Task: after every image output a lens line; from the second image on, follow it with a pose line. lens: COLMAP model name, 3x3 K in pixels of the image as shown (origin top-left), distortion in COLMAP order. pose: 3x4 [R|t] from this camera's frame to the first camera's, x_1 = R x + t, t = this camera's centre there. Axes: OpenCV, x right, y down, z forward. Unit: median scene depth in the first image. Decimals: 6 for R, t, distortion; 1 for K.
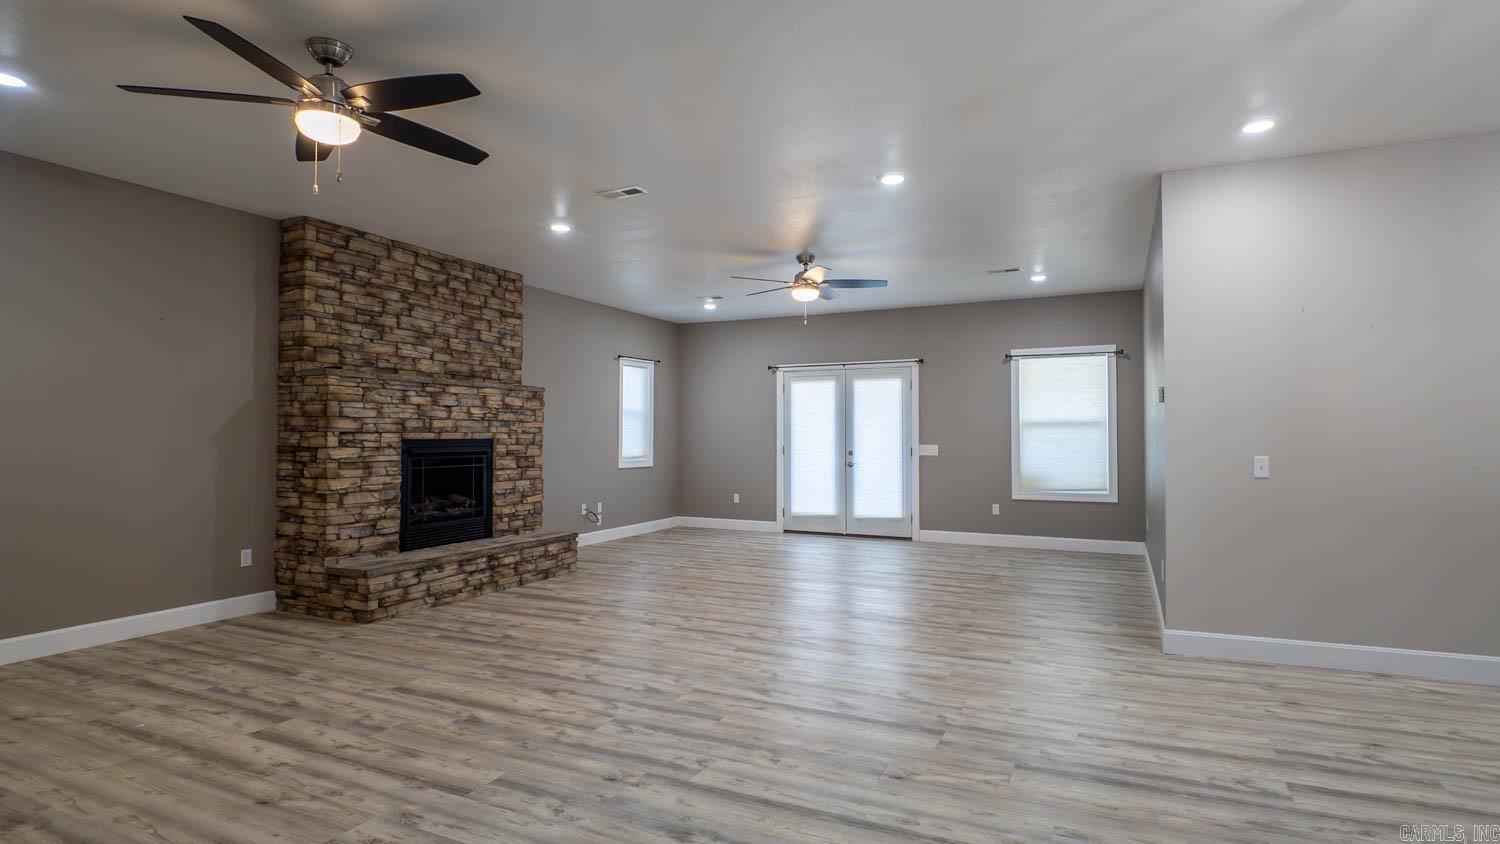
lens RADIAL K [[772.8, 0, 745.0], [0, 772.8, 413.6], [0, 0, 1]] dist [0.002468, -0.015135]
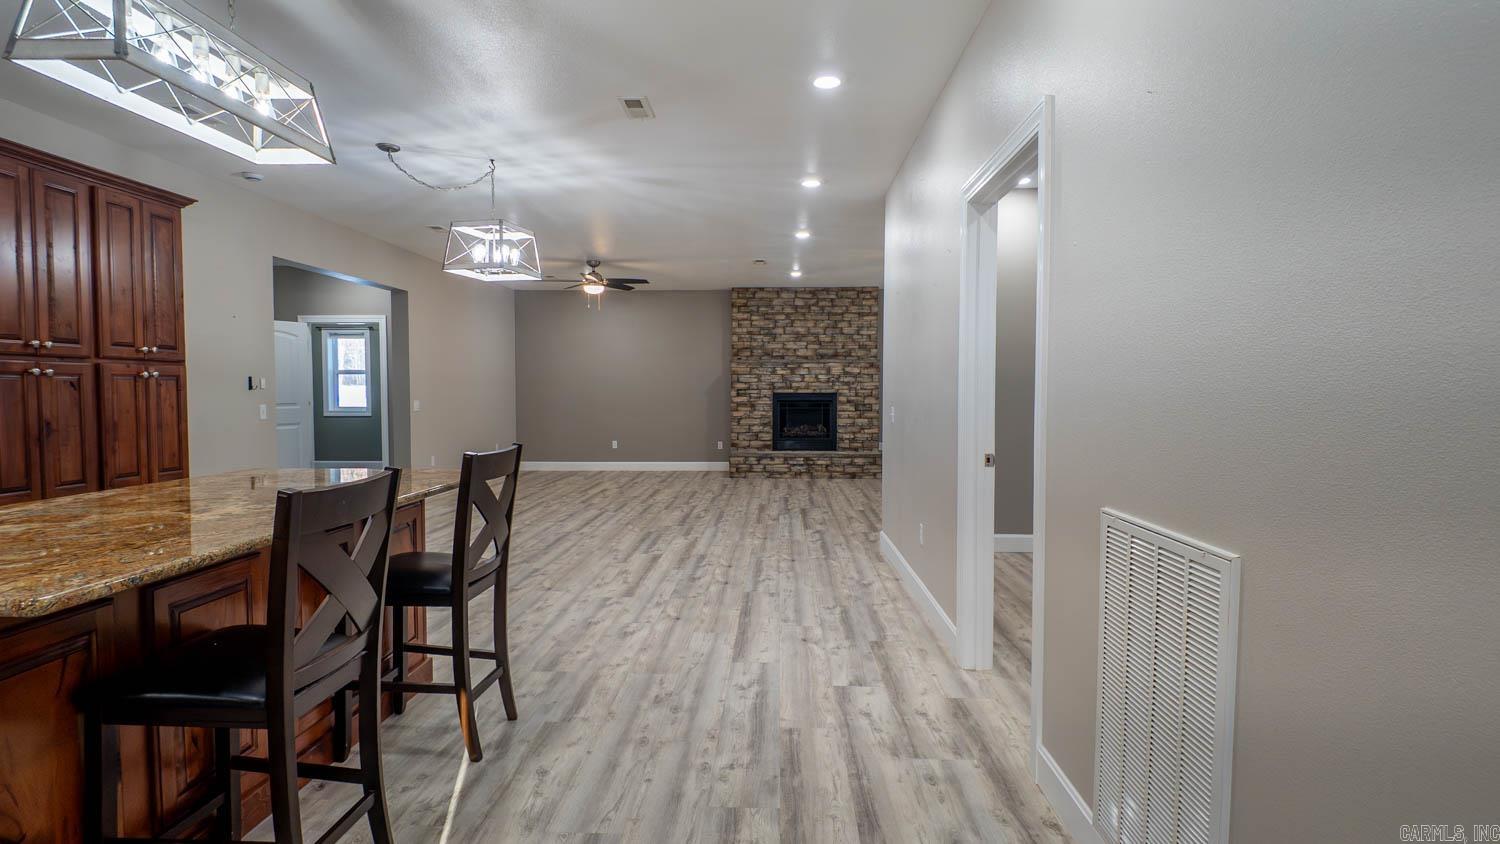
lens RADIAL K [[772.8, 0, 736.9], [0, 772.8, 422.2], [0, 0, 1]] dist [0.002468, -0.015135]
pose [[0.359934, 0.038685, -0.932175, 1.264568], [0.027194, 0.998280, 0.051928, 0.003335], [0.932581, -0.044041, 0.358263, 0.204645]]
